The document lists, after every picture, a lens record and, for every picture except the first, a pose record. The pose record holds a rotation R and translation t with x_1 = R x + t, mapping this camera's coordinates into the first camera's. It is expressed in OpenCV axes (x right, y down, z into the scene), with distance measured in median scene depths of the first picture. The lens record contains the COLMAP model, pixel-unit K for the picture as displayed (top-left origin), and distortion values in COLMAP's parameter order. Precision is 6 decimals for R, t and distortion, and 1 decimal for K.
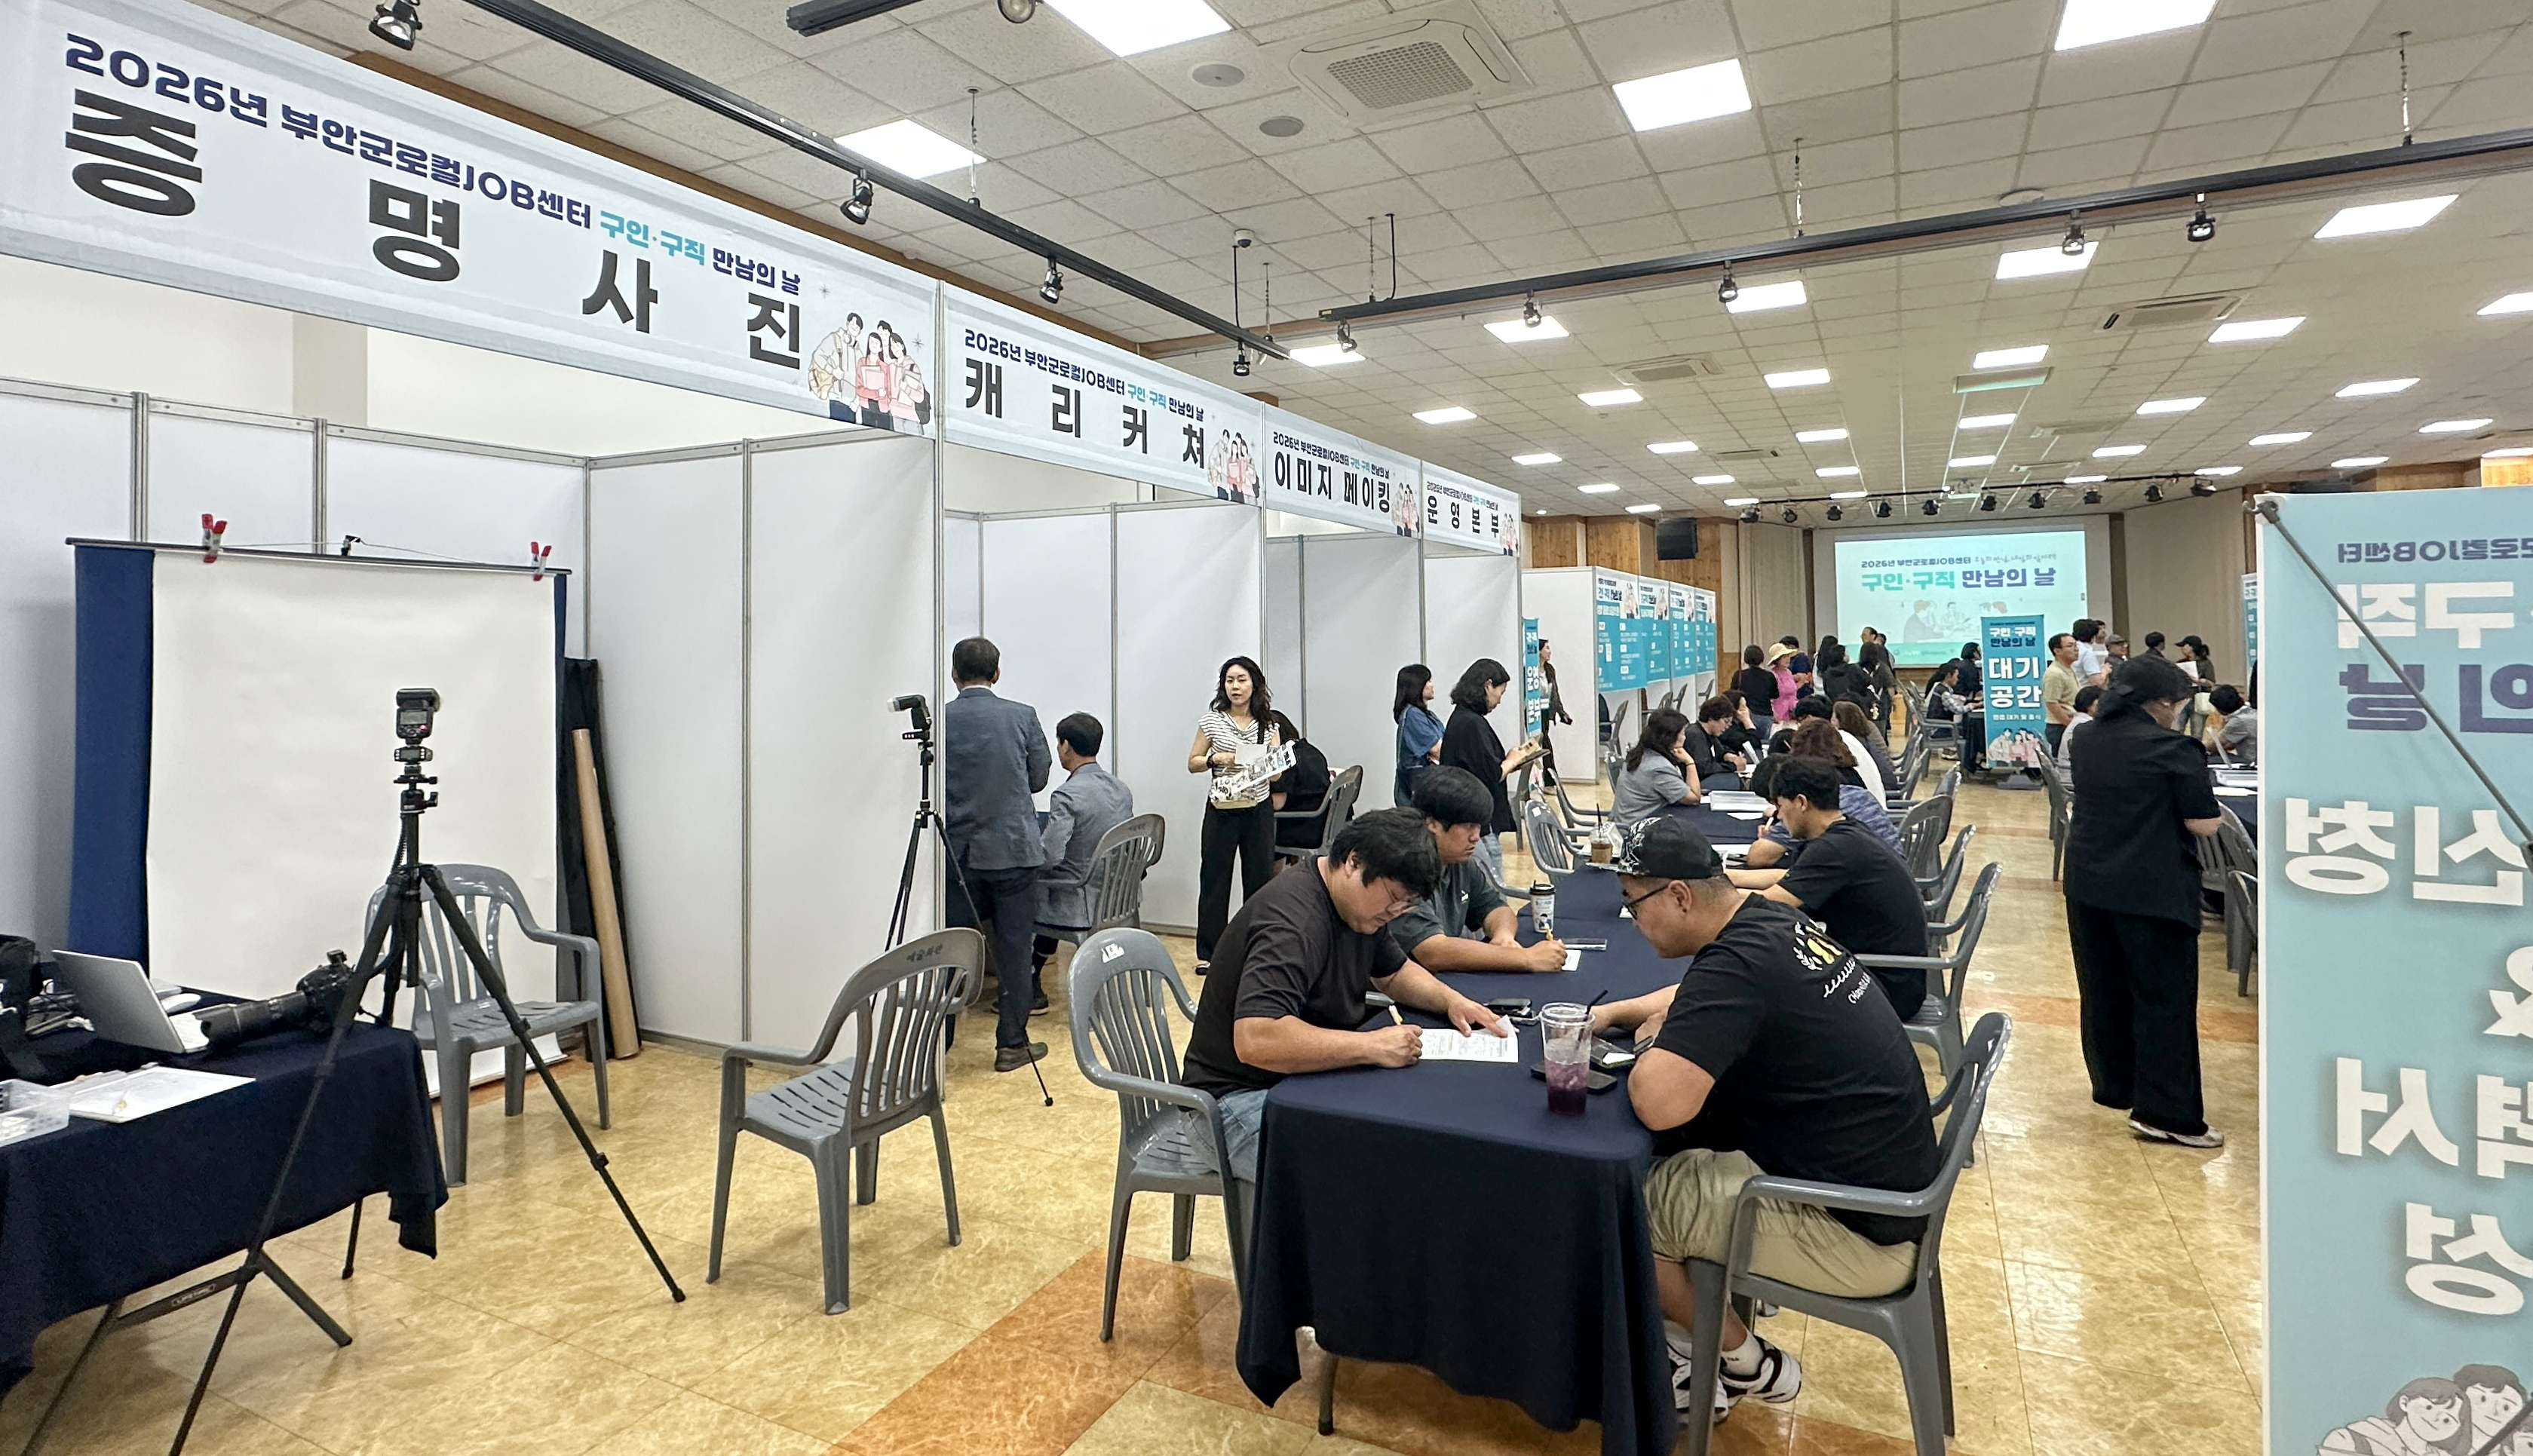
lens RADIAL K [[1045.9, 0, 1184.3], [0, 1045.9, 622.6], [0, 0, 1]] dist [-0.001113, -0.000558]
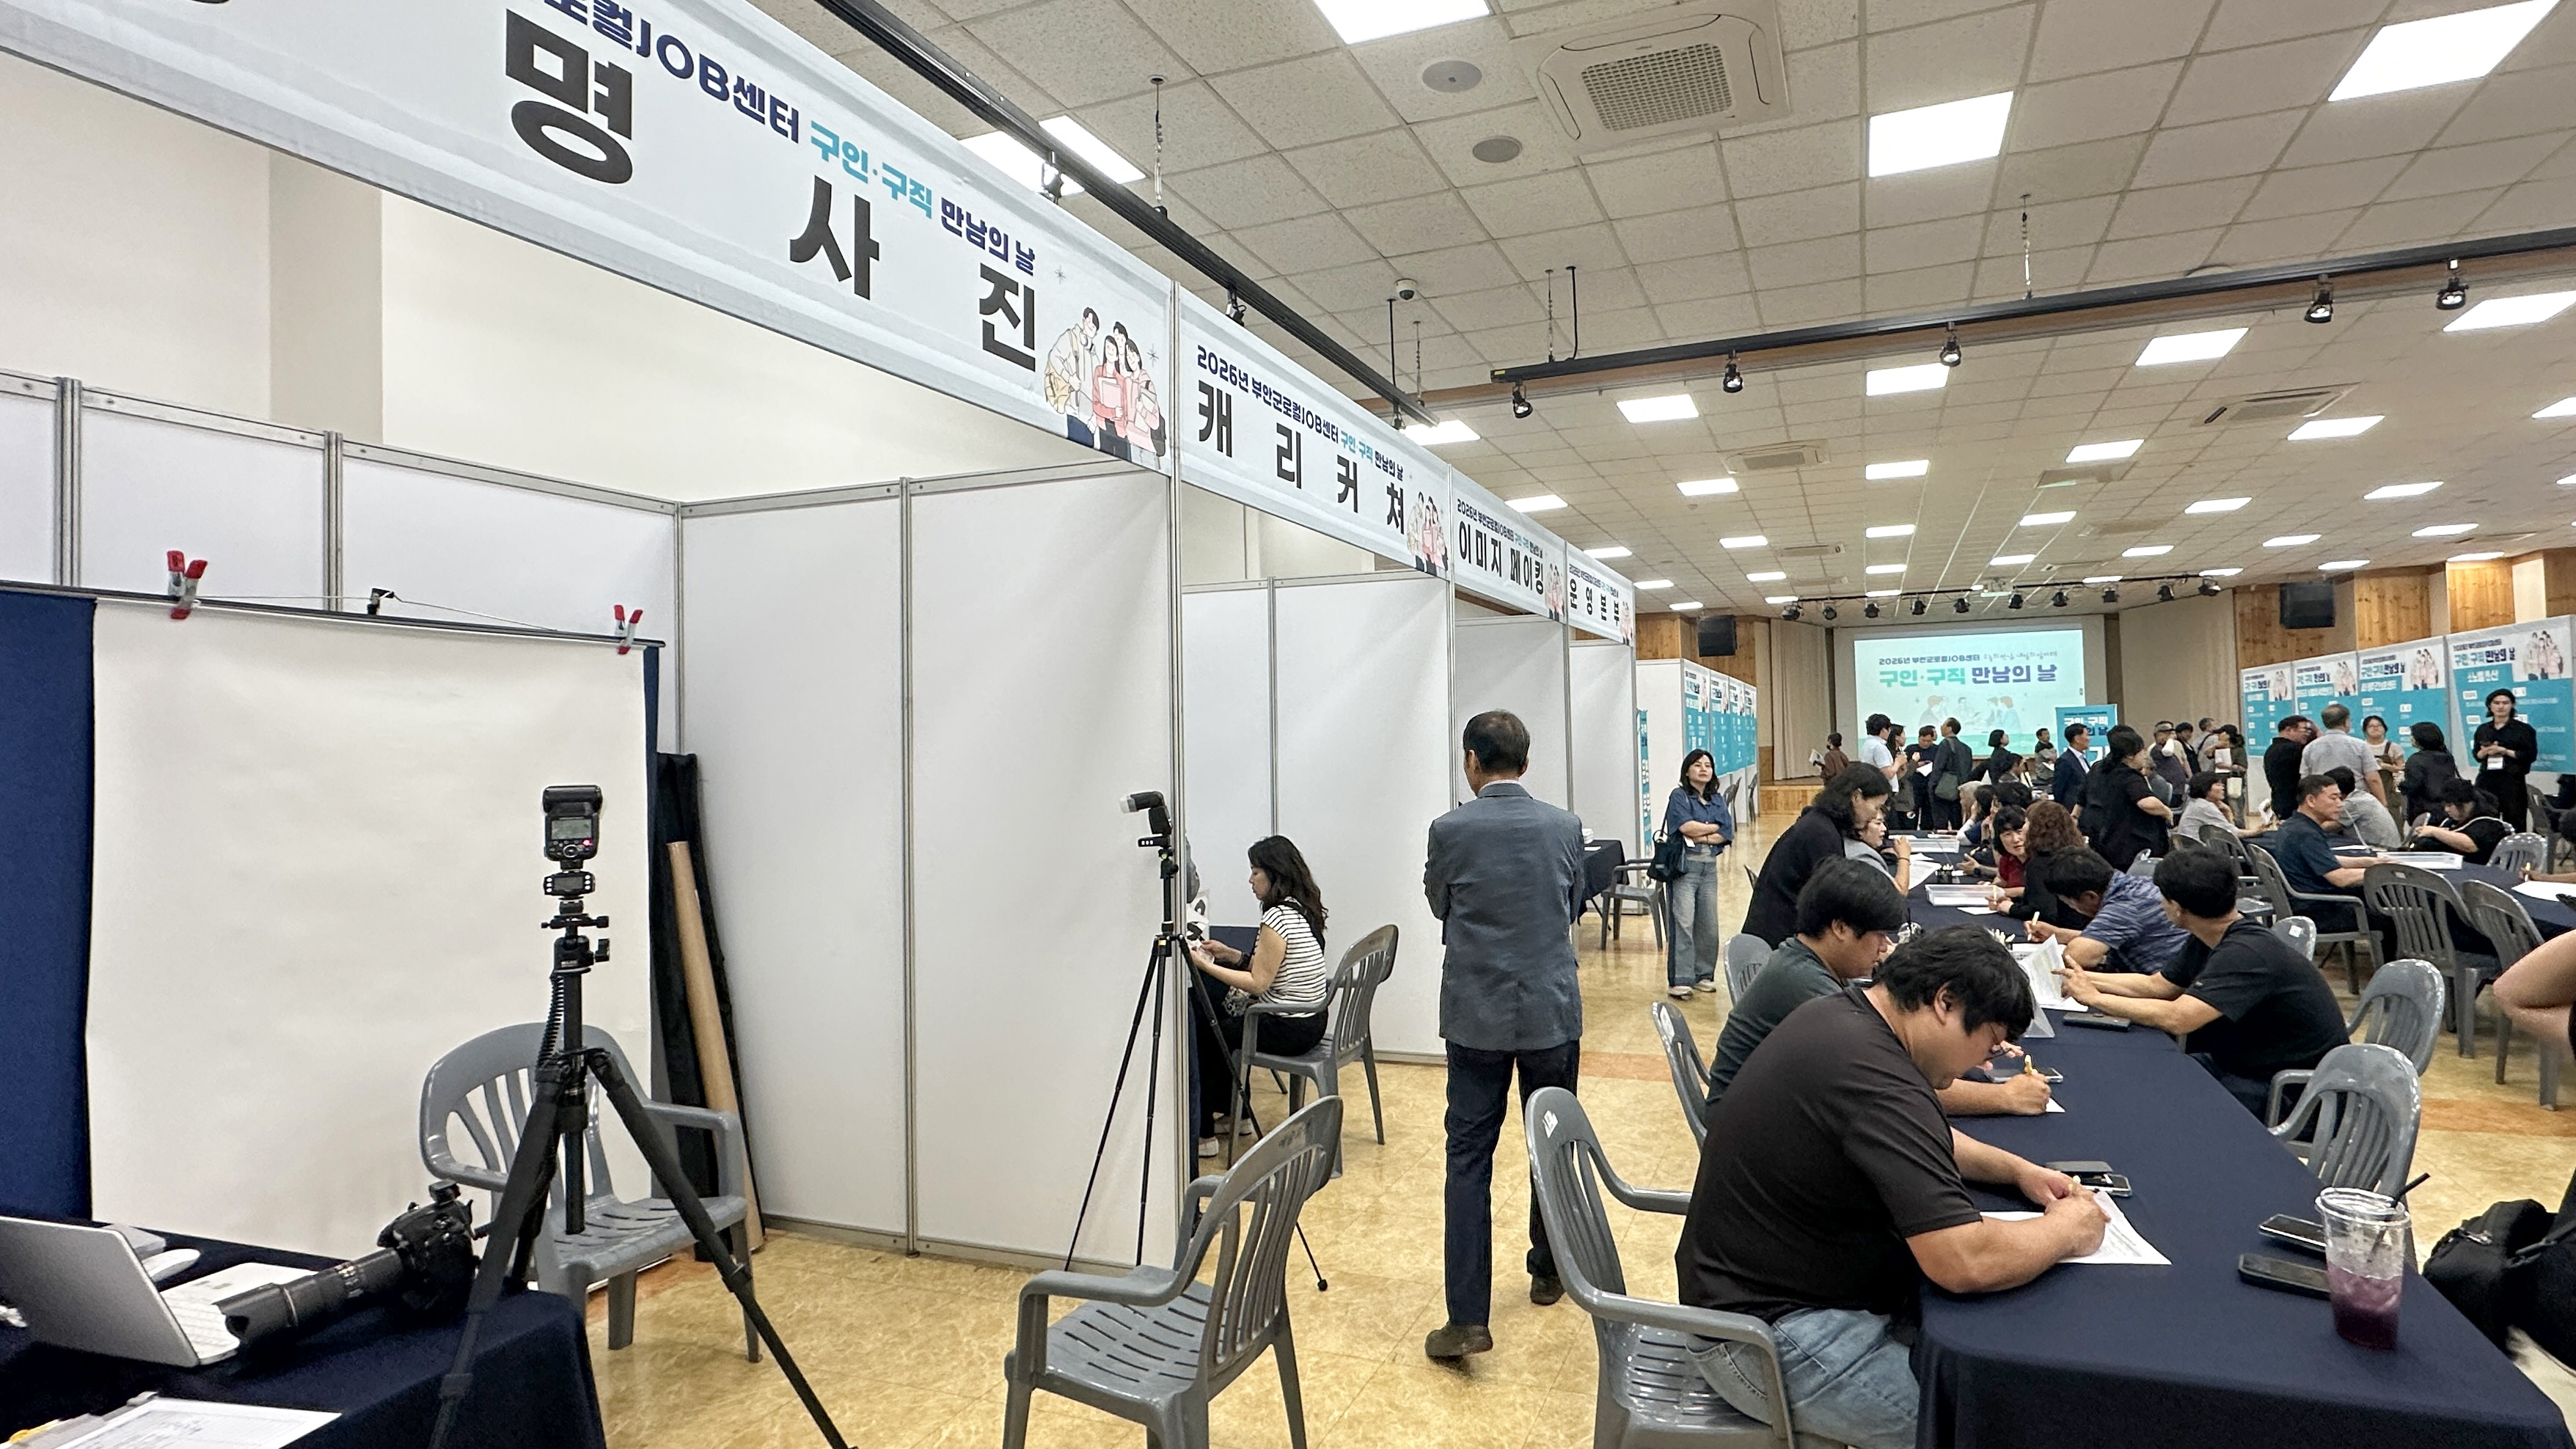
lens RADIAL K [[1025.4, 0, 1288.0], [0, 1025.4, 724.5], [0, 0, 1]] dist [-0.002255, 0.000140]
pose [[0.993272, -0.005495, 0.115672, -0.243556], [0.005594, 0.999984, -0.000534, 0.018420], [-0.115667, 0.001177, 0.993287, 0.201892]]
